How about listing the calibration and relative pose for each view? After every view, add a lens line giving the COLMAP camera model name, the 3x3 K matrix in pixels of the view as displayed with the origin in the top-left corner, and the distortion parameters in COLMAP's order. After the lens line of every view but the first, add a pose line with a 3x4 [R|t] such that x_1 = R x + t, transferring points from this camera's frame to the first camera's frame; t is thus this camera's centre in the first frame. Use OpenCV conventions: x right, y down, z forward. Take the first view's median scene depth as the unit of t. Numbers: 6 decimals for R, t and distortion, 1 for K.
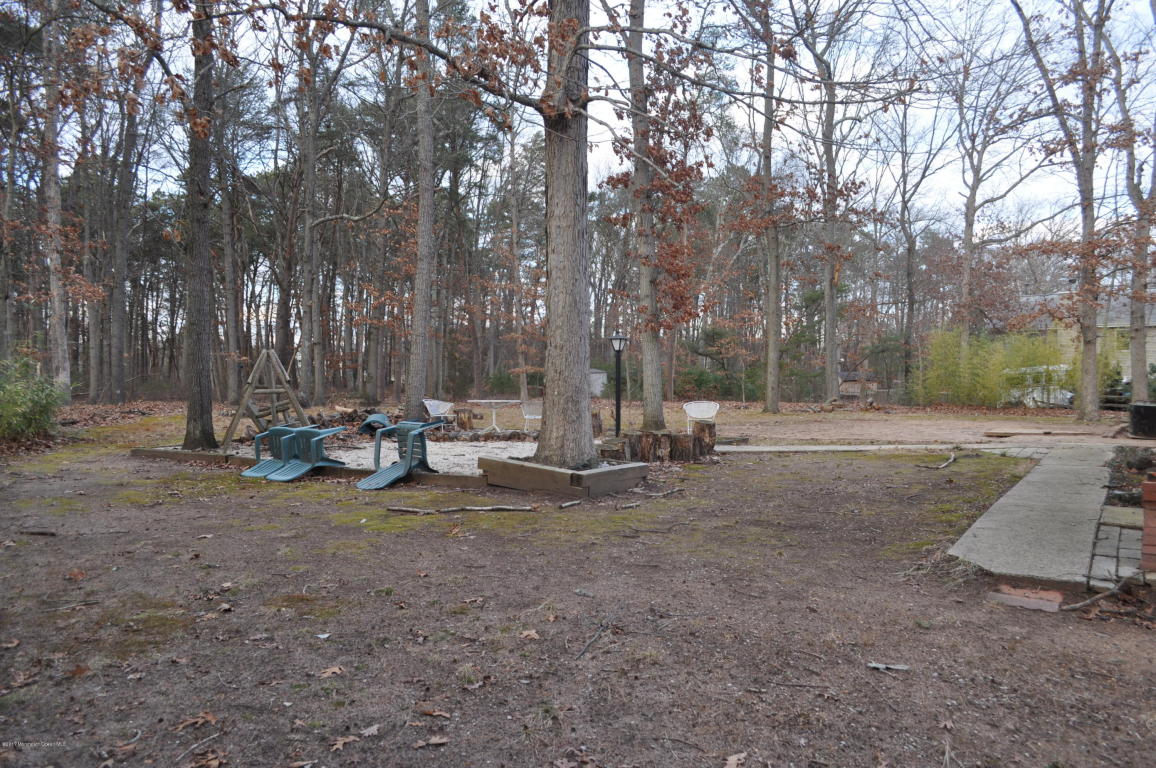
lens RADIAL K [[900.2, 0, 579.6], [0, 900.2, 391.3], [0, 0, 1]] dist [-0.012295, 0.002820]
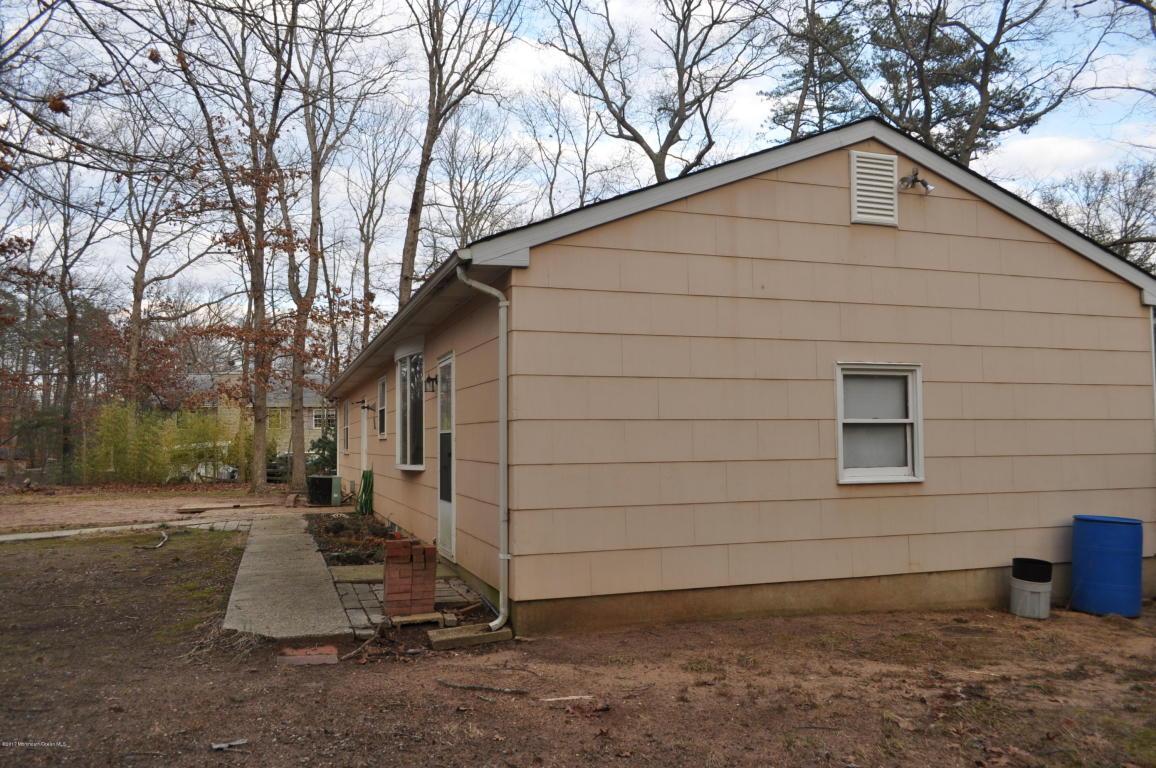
lens RADIAL K [[900.2, 0, 586.3], [0, 900.2, 391.2], [0, 0, 1]] dist [-0.012295, 0.002820]
pose [[0.628592, 0.042399, 0.776578, -0.035971], [0.023433, 0.997027, -0.073403, -0.001098], [-0.777382, 0.064338, 0.625730, 0.005417]]
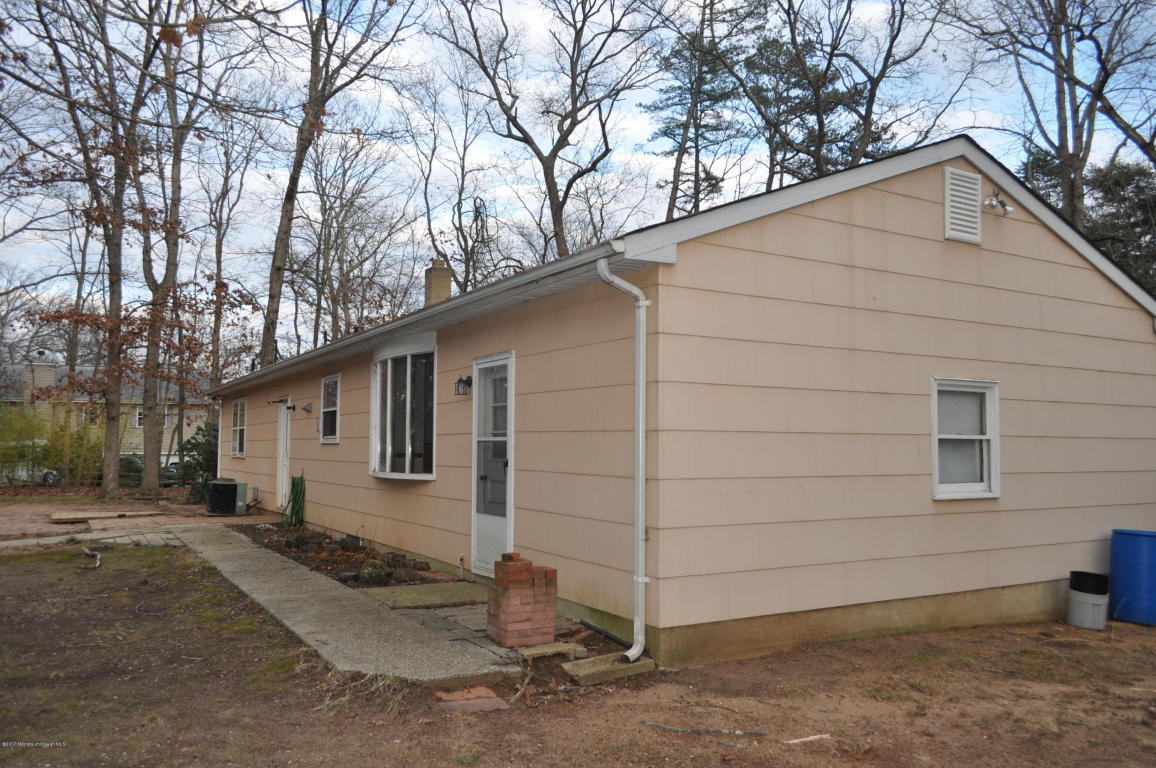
lens RADIAL K [[900.2, 0, 584.6], [0, 900.2, 390.9], [0, 0, 1]] dist [-0.012295, 0.002820]
pose [[0.461381, 0.061790, 0.885048, -0.070364], [0.011286, 0.997082, -0.075496, -0.005385], [-0.887130, 0.044821, 0.459338, 0.099714]]
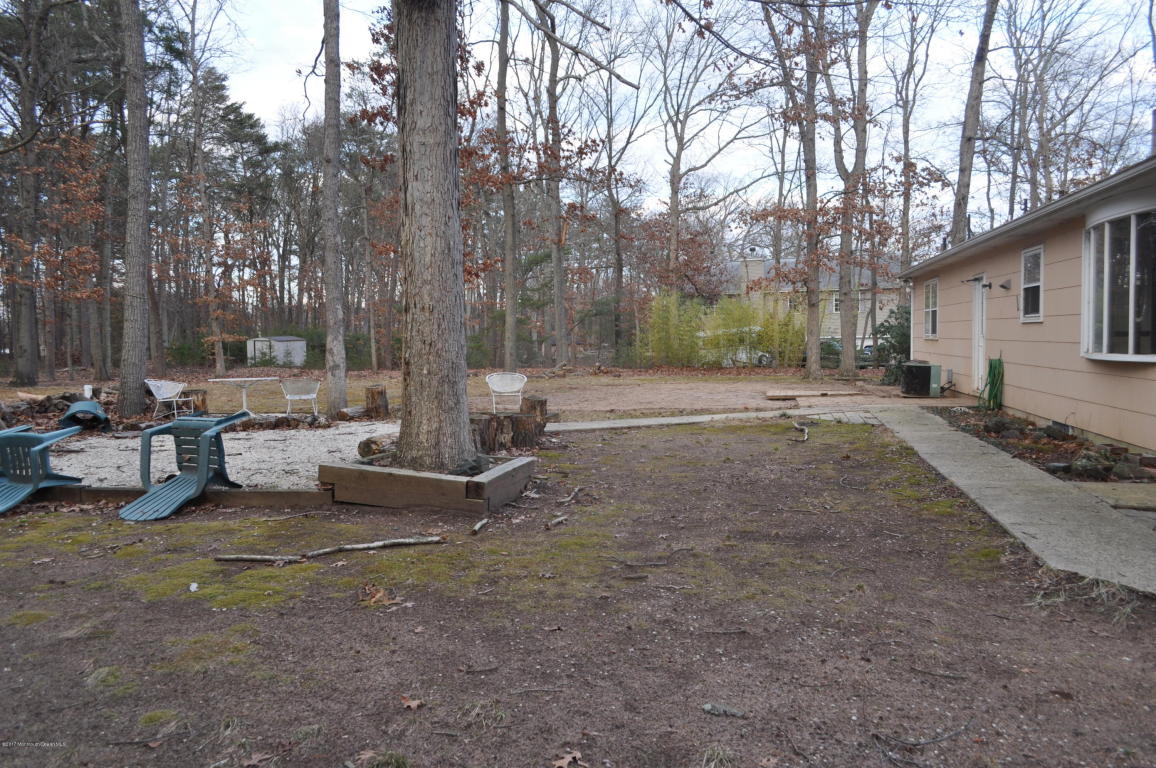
lens RADIAL K [[900.2, 0, 579.2], [0, 900.2, 393.3], [0, 0, 1]] dist [-0.012295, 0.002820]
pose [[0.938071, -0.034405, 0.344730, -0.066055], [0.020014, 0.998777, 0.045219, -0.004678], [-0.345864, -0.035519, 0.937612, 0.107102]]
